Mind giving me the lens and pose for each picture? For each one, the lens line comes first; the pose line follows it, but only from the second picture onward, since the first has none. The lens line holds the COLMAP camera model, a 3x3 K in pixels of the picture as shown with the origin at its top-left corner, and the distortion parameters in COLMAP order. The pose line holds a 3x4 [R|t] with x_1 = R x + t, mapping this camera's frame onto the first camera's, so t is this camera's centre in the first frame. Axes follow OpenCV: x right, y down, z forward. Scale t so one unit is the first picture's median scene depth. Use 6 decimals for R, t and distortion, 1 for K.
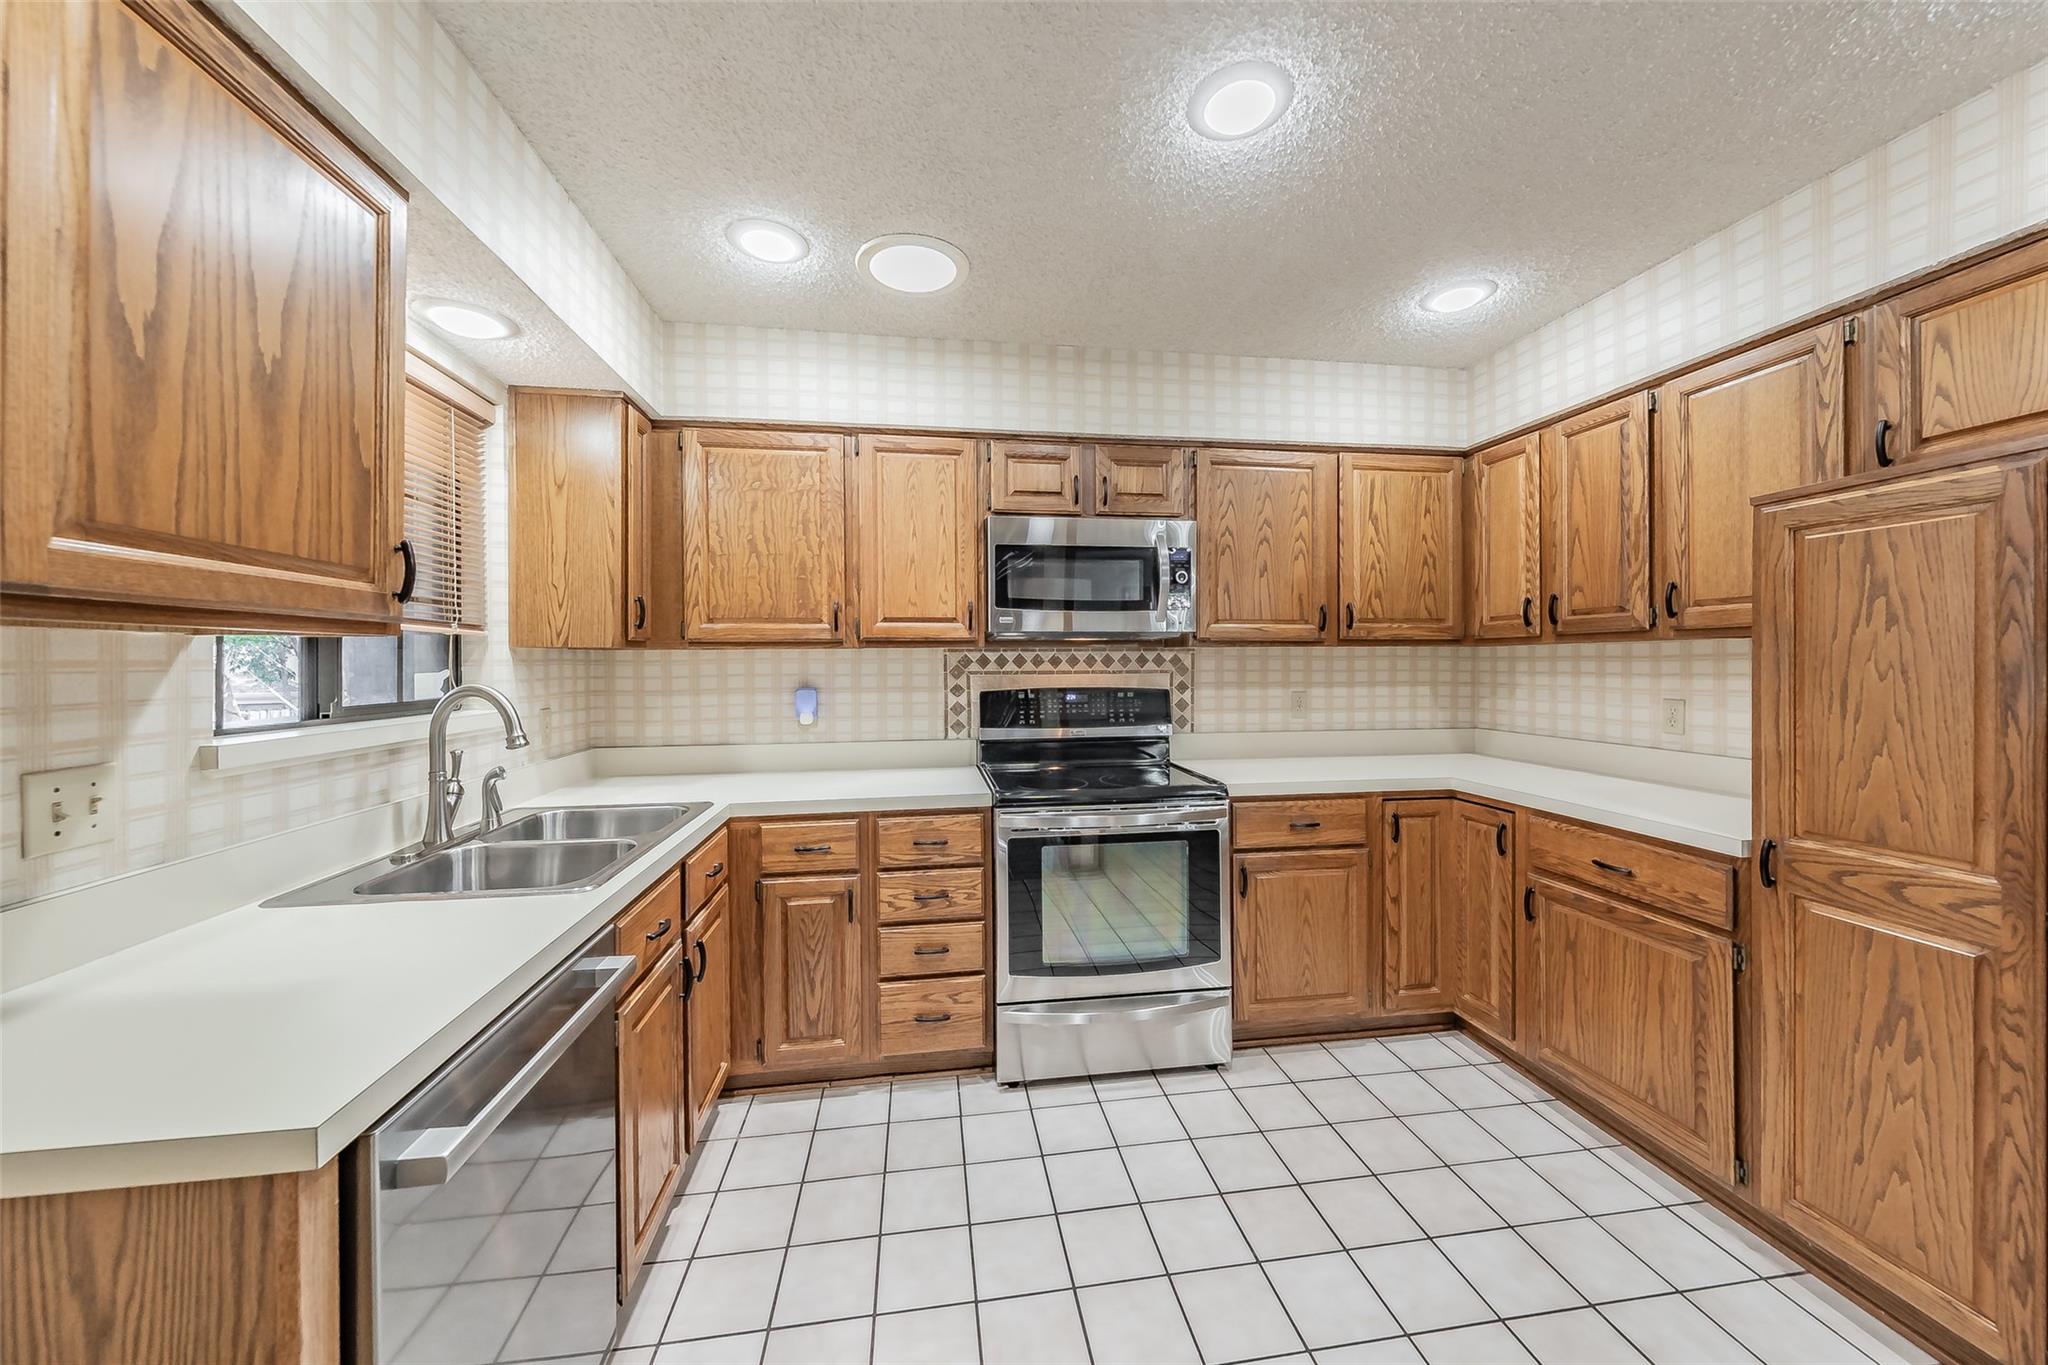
lens RADIAL K [[747.3, 0, 1031.1], [0, 747.3, 666.0], [0, 0, 1]] dist [-0.002755, -0.000024]
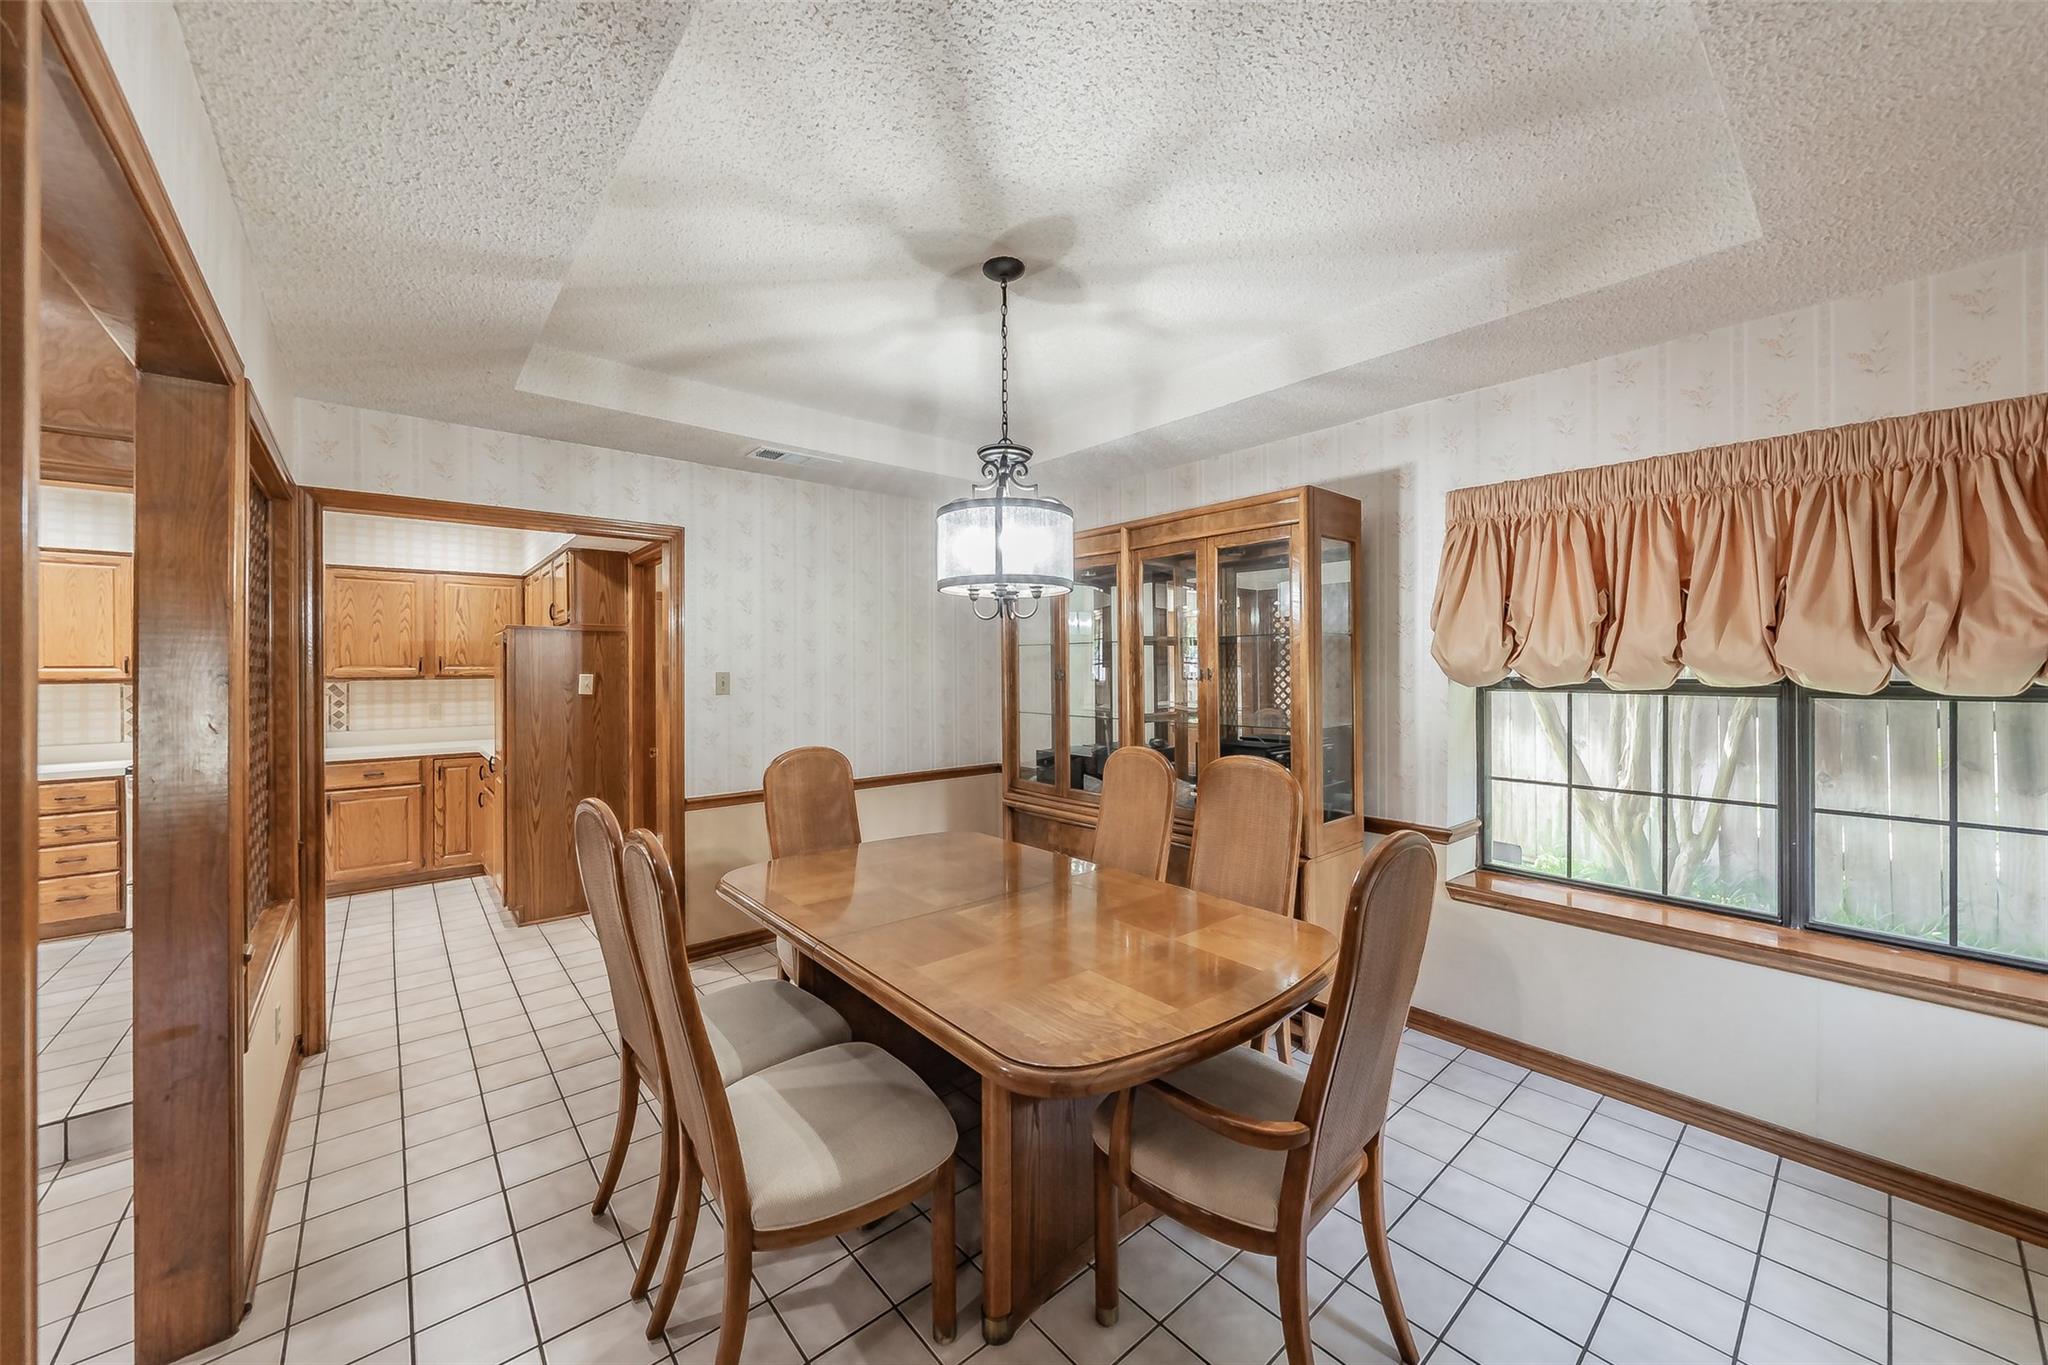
lens RADIAL K [[747.3, 0, 1017.9], [0, 747.3, 669.2], [0, 0, 1]] dist [-0.002755, -0.000024]
pose [[0.852193, -0.002221, 0.523222, 0.688818], [0.007366, 0.999943, -0.007752, -0.027674], [-0.523175, 0.010460, 0.852161, -1.339524]]
